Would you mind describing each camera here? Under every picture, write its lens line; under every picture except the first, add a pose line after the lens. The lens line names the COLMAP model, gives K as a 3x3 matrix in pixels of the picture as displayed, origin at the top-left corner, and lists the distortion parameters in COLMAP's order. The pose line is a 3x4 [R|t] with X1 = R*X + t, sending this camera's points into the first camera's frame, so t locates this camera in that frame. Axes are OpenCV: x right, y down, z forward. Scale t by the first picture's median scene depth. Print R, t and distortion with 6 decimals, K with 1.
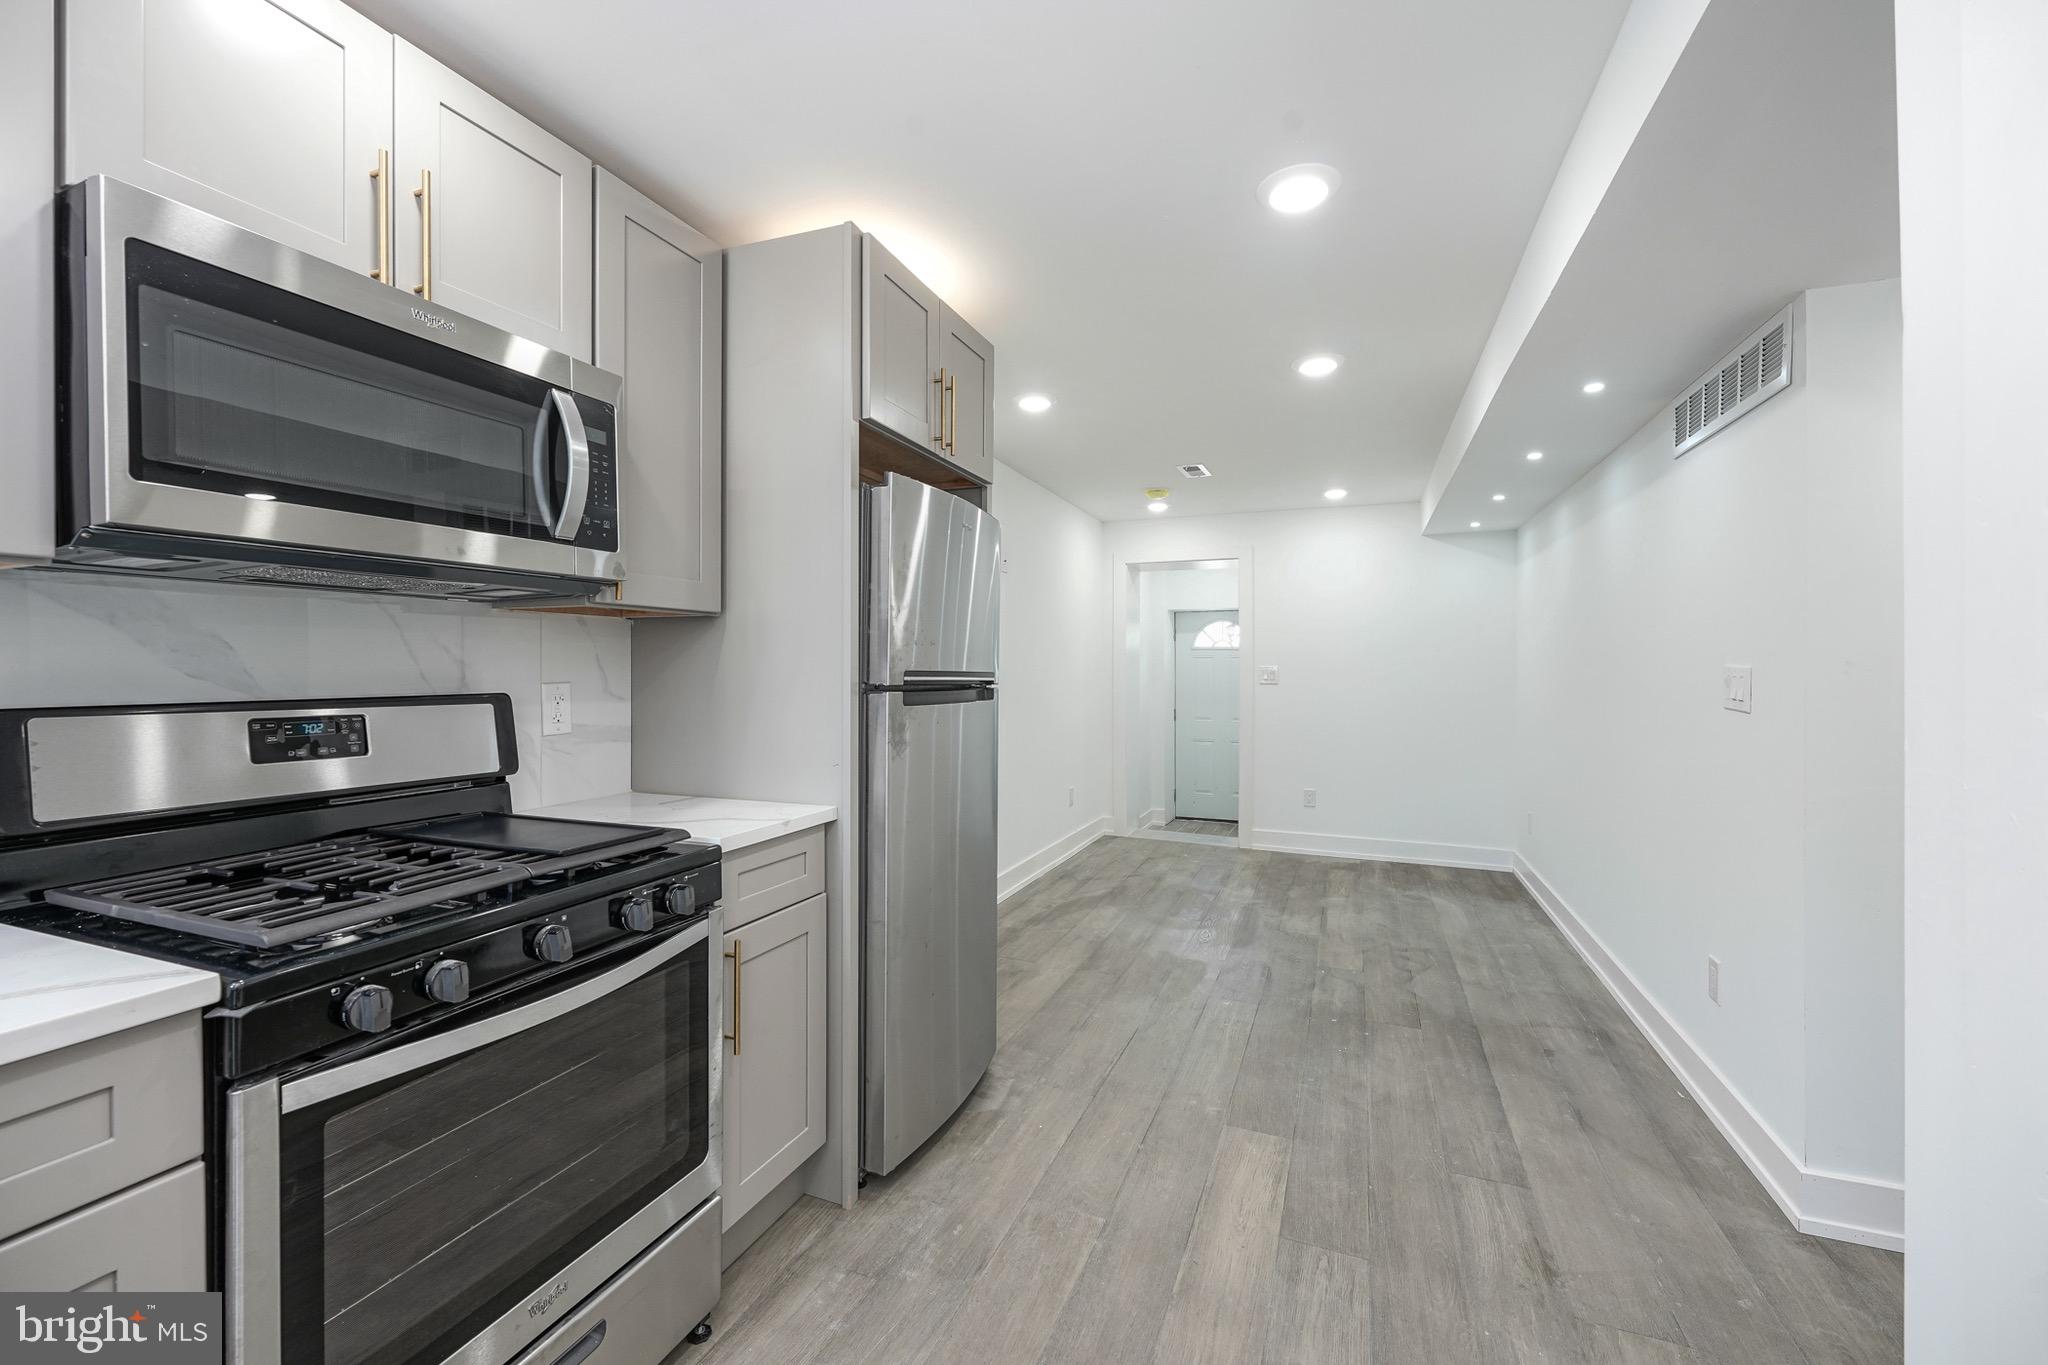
lens RADIAL K [[838.9, 0, 1033.3], [0, 838.9, 671.6], [0, 0, 1]] dist [-0.001084, 0.000339]
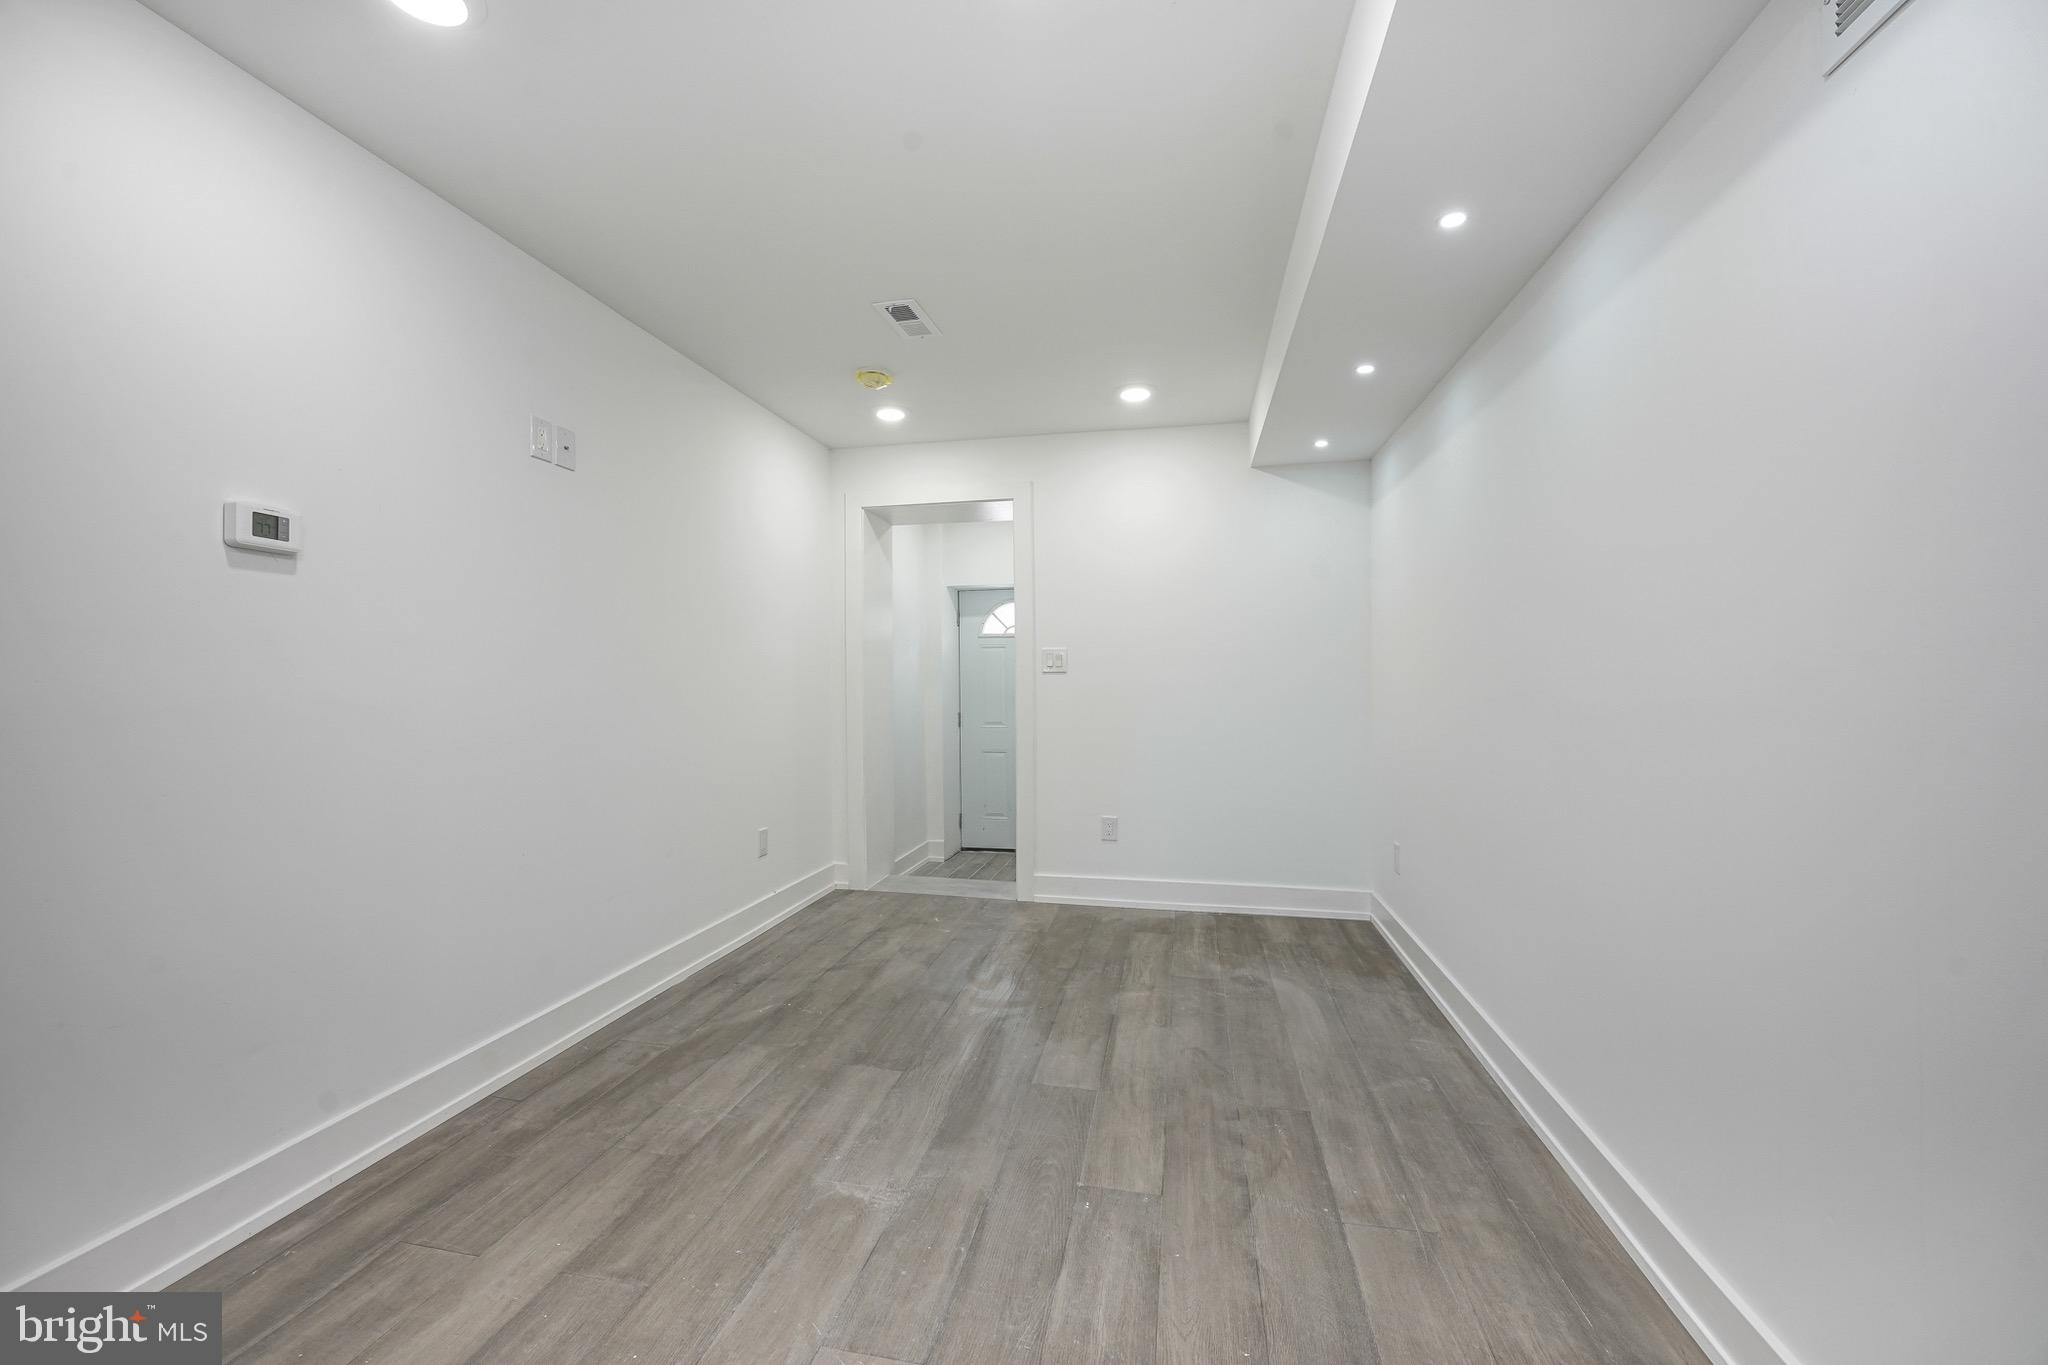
lens RADIAL K [[839.9, 0, 1035.9], [0, 839.9, 681.9], [0, 0, 1]] dist [-0.000237, -0.000186]
pose [[0.982092, -0.009928, 0.188140, 0.155009], [0.009707, 0.999951, 0.002097, 0.025478], [-0.188152, -0.000233, 0.982140, 0.351376]]
